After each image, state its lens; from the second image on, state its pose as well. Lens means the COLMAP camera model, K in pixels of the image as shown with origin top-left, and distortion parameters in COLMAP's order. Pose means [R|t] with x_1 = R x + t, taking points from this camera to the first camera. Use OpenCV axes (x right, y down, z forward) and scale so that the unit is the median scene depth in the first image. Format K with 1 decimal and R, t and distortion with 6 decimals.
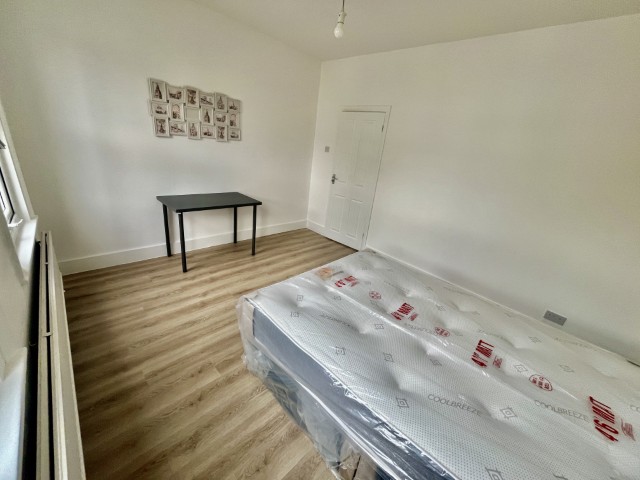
lens RADIAL K [[258.9, 0, 319.3], [0, 258.9, 240.6], [0, 0, 1]] dist [-0.002547, -0.000750]
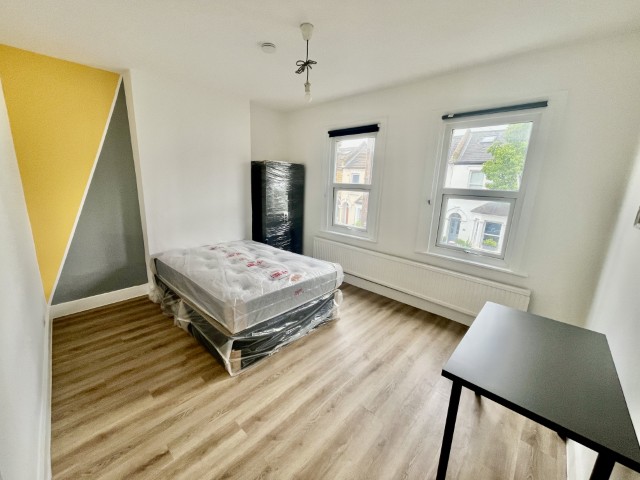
lens RADIAL K [[258.9, 0, 321.7], [0, 258.9, 238.2], [0, 0, 1]] dist [-0.002547, -0.000750]
pose [[-0.988157, -0.139385, -0.064172, -0.012095], [-0.151694, 0.824296, 0.545459, -0.818595], [-0.023132, 0.548734, -0.835677, 2.083556]]
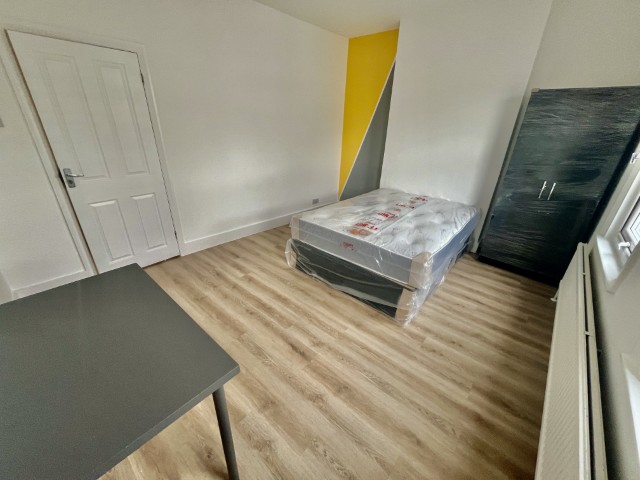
lens RADIAL K [[258.9, 0, 318.9], [0, 258.9, 240.3], [0, 0, 1]] dist [-0.002547, -0.000750]
pose [[-0.056331, -0.517526, 0.853811, -1.034857], [0.318342, 0.801224, 0.506654, -0.523314], [-0.946301, 0.300344, 0.119617, 1.099428]]
